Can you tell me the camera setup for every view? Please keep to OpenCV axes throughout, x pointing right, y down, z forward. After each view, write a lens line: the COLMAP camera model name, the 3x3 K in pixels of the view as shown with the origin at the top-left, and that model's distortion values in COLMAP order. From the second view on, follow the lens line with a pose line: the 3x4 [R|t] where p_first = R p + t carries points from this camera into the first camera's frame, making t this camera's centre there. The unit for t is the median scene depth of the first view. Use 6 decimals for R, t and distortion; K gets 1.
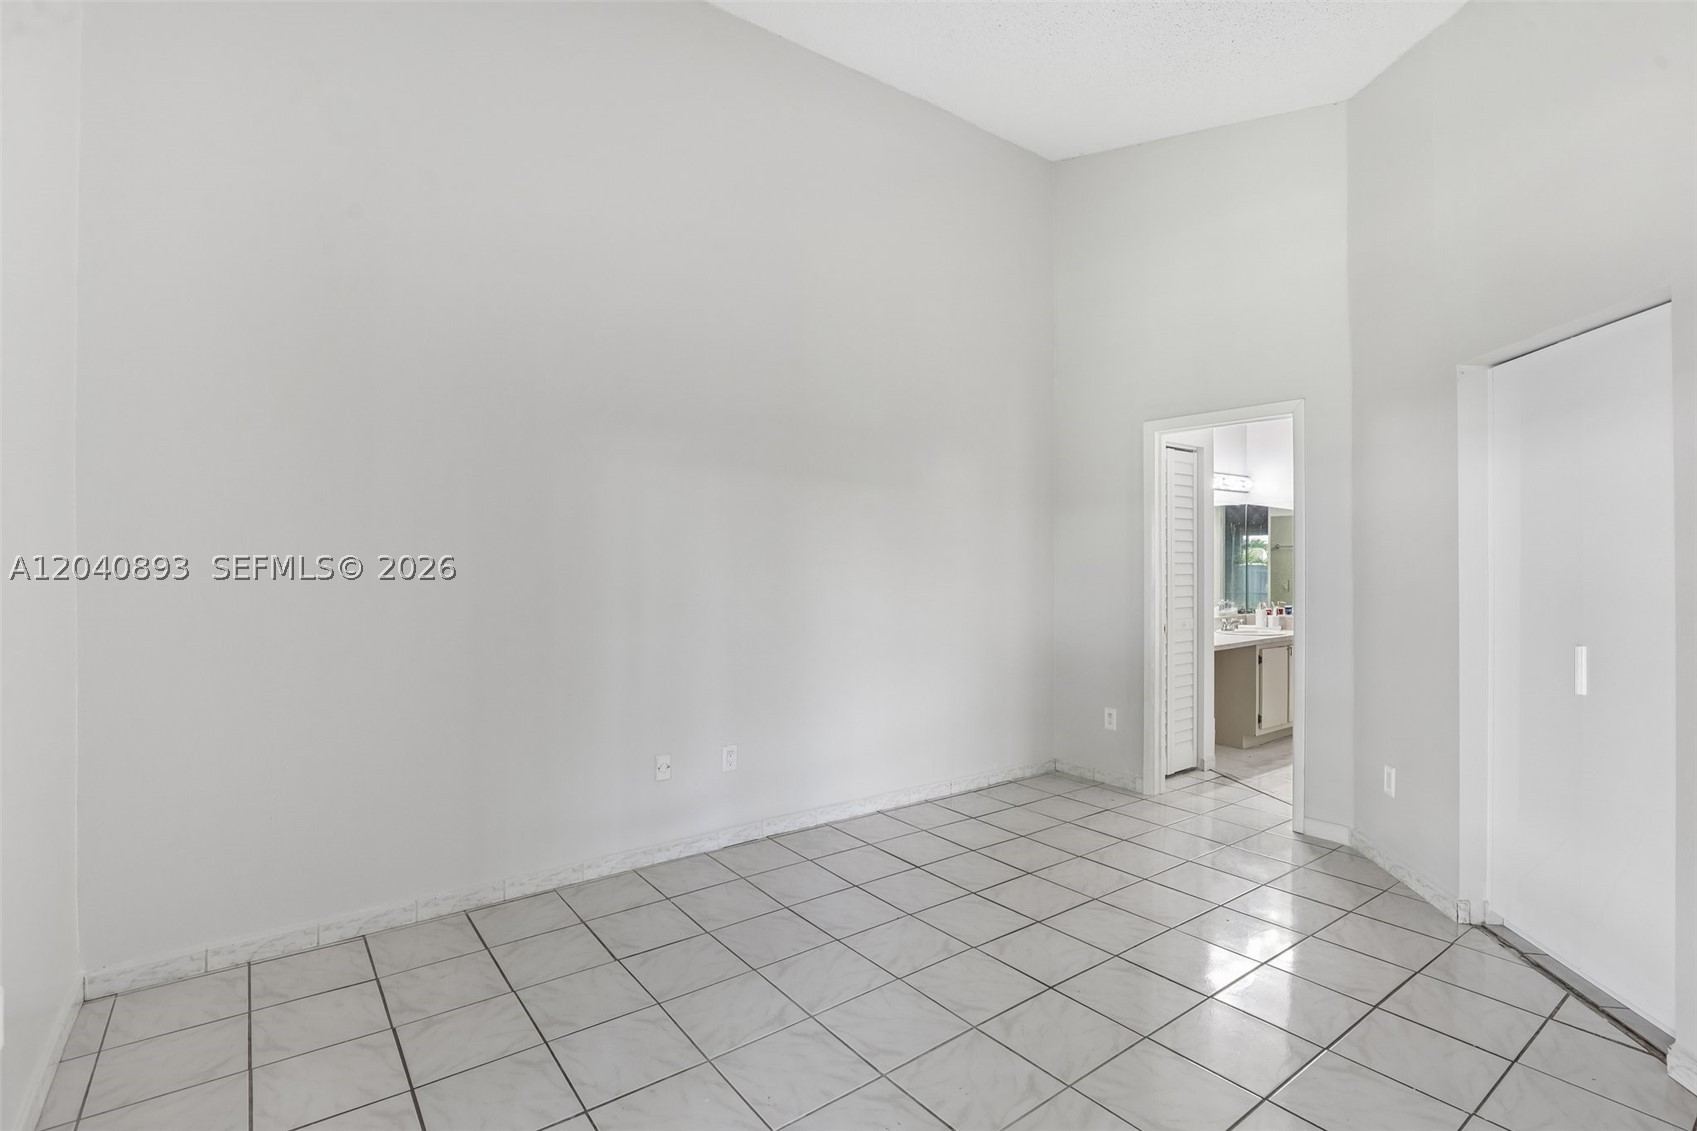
lens RADIAL K [[810.9, 0, 859.2], [0, 810.9, 561.8], [0, 0, 1]] dist [-0.026557, 0.004377]
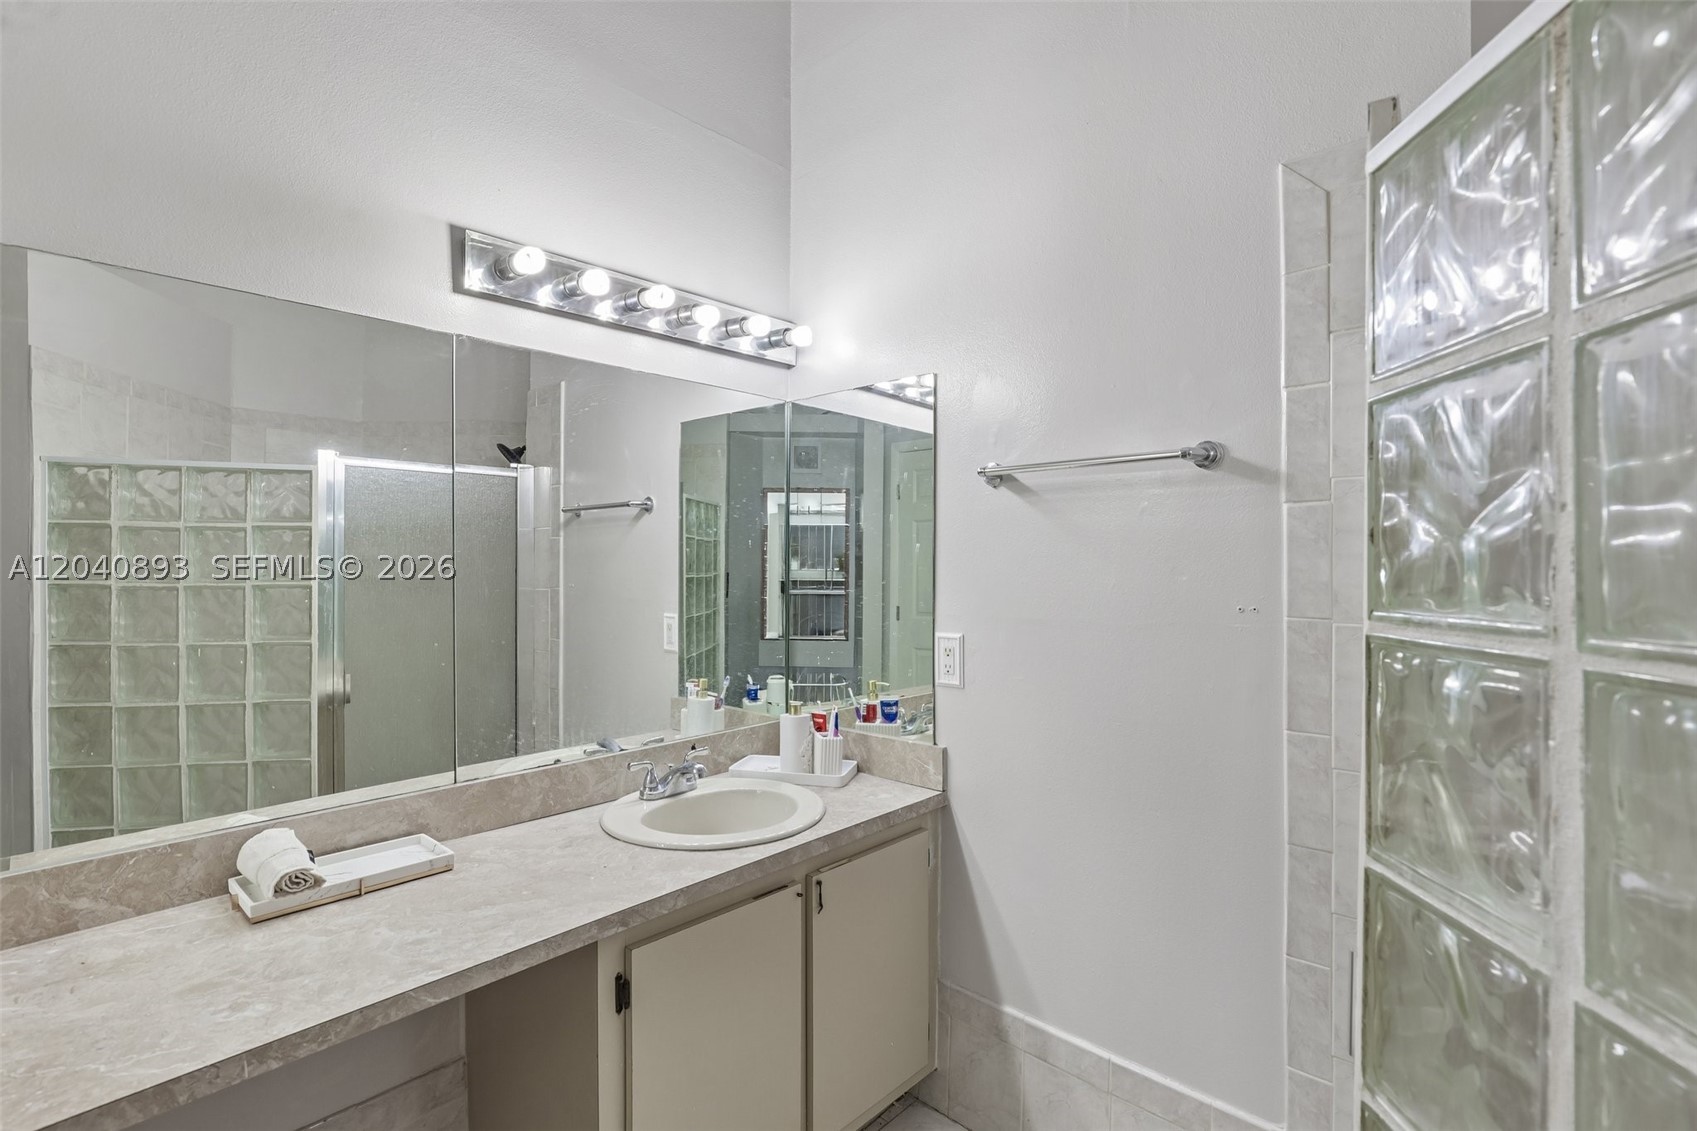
lens RADIAL K [[810.9, 0, 842.3], [0, 810.9, 566.0], [0, 0, 1]] dist [-0.026557, 0.004377]
pose [[0.985413, -0.000655, 0.170180, 0.655262], [0.000207, 0.999996, 0.002645, -0.001698], [-0.170181, -0.002571, 0.985409, 0.961188]]
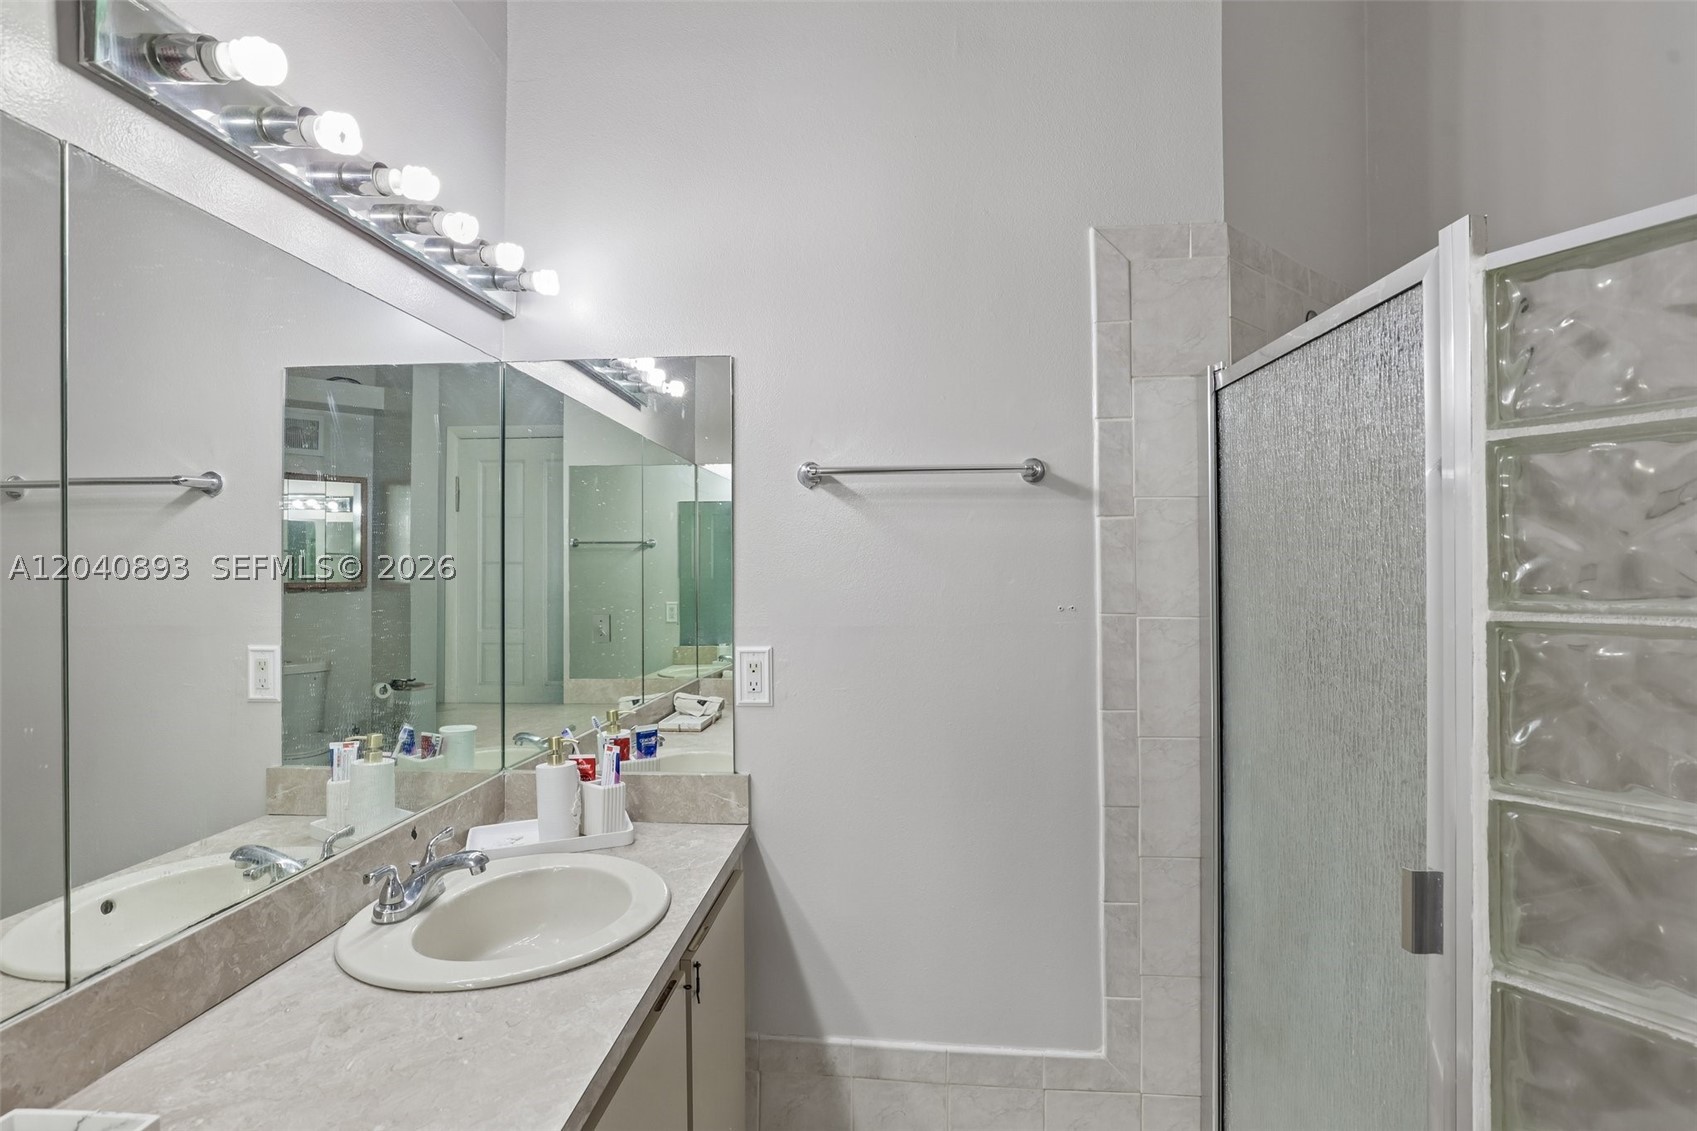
lens RADIAL K [[810.9, 0, 850.7], [0, 810.9, 564.4], [0, 0, 1]] dist [-0.026557, 0.004377]
pose [[0.657743, 0.000977, 0.753242, 0.522524], [0.004676, 0.999975, -0.005381, -0.001972], [-0.753228, 0.007061, 0.657721, 1.085562]]
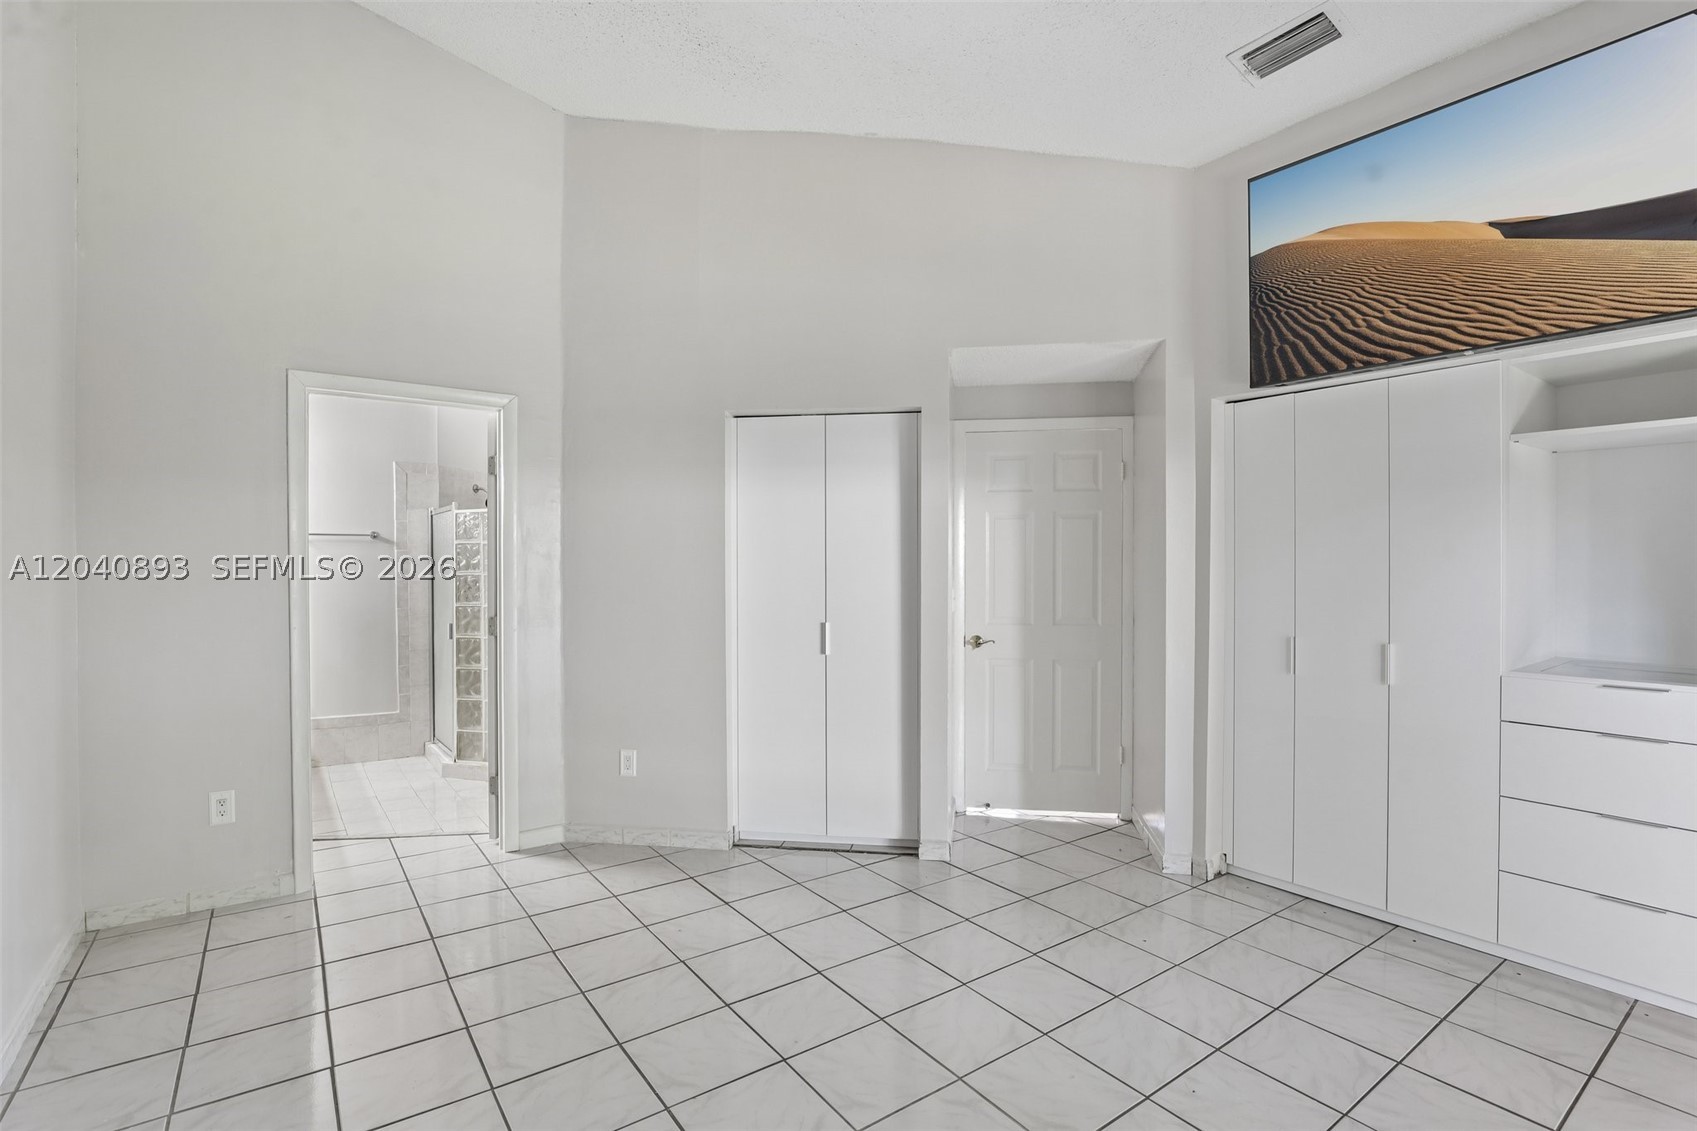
lens RADIAL K [[810.9, 0, 859.8], [0, 810.9, 575.2], [0, 0, 1]] dist [-0.026557, 0.004377]
pose [[0.008117, -0.011937, 0.999896, -0.356313], [-0.000273, 0.999929, 0.011939, -0.001482], [-0.999967, -0.000370, 0.008113, 0.518684]]
